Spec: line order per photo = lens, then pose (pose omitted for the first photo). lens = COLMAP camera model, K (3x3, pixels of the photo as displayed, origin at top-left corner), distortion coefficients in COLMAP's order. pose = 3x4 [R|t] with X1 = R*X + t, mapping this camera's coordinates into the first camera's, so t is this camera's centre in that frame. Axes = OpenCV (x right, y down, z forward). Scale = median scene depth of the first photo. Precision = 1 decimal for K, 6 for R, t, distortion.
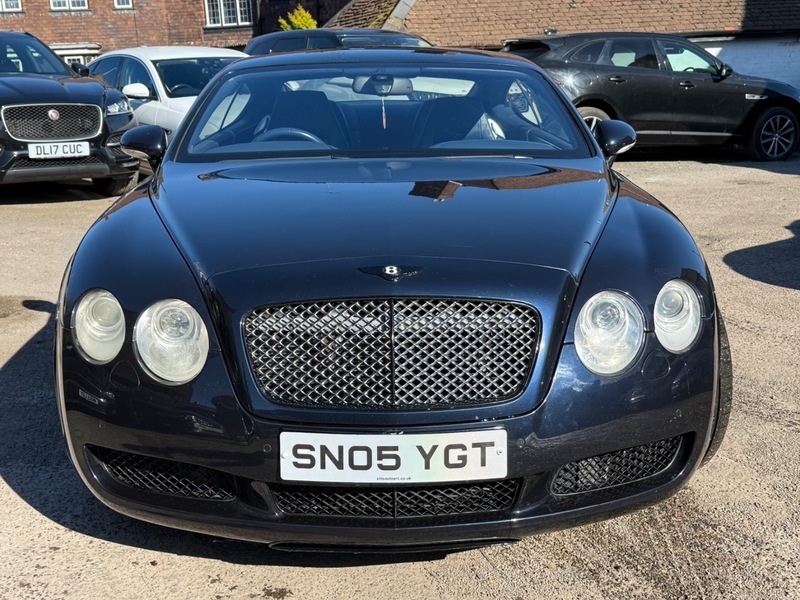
lens RADIAL K [[1004.4, 0, 398.1], [0, 1004.4, 297.6], [0, 0, 1]] dist [0.040301, 0.000000]
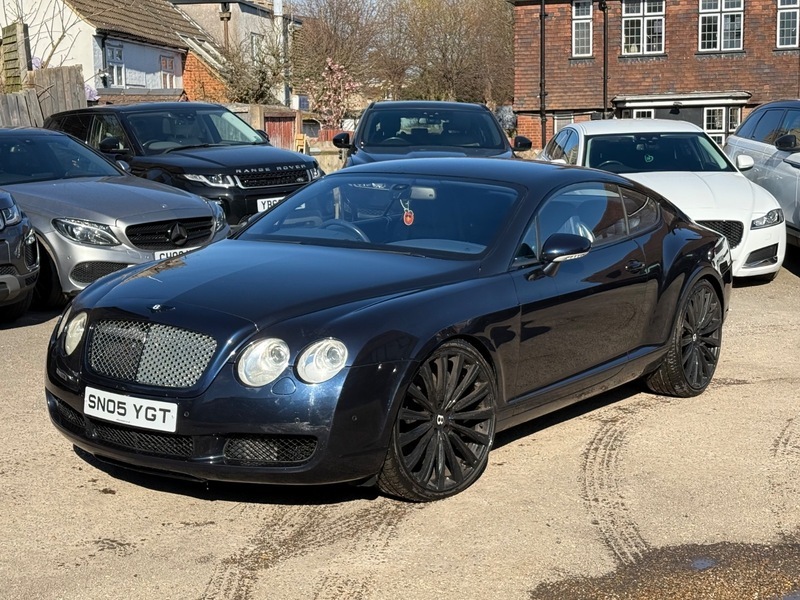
lens RADIAL K [[1362.9, 0, 394.6], [0, 1362.9, 305.1], [0, 0, 1]] dist [0.121064, 0.000000]
pose [[0.812795, 0.110431, -0.571988, 1.735180], [-0.156174, 0.987233, -0.031323, -0.020815], [0.561226, 0.114788, 0.819664, -0.733295]]
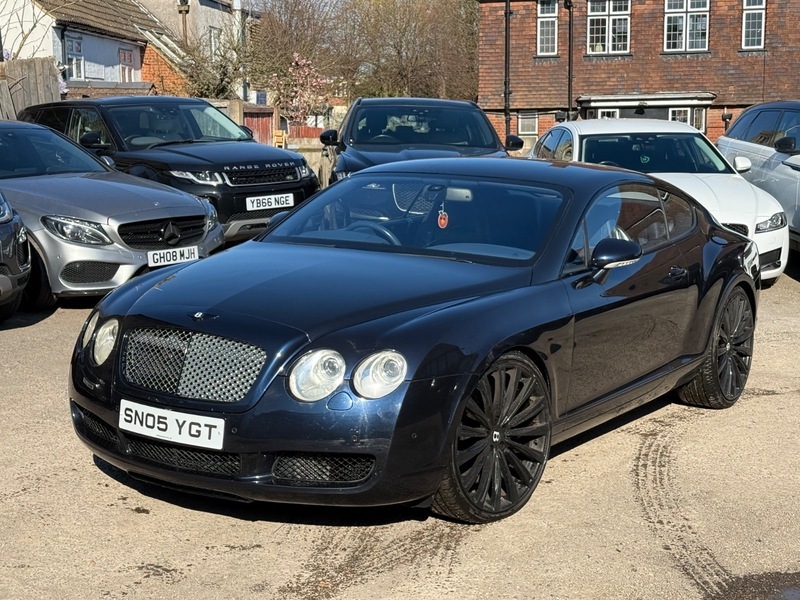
lens RADIAL K [[1362.9, 0, 377.8], [0, 1362.9, 315.9], [0, 0, 1]] dist [0.121064, 0.000000]
pose [[0.827672, 0.121708, -0.547856, 1.489690], [-0.162423, 0.986372, -0.026254, -0.014681], [0.537195, 0.110714, 0.836160, -0.714988]]
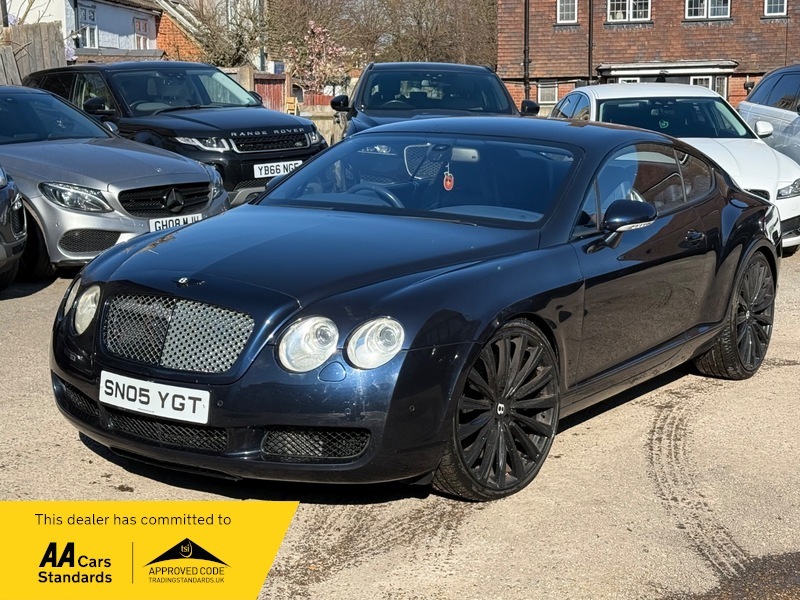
lens RADIAL K [[1362.9, 0, 397.9], [0, 1362.9, 306.7], [0, 0, 1]] dist [0.121064, 0.000000]
pose [[0.827216, 0.126722, -0.547408, 1.449663], [-0.159871, 0.987051, -0.013093, -0.013002], [0.538661, 0.098346, 0.836763, -0.576949]]
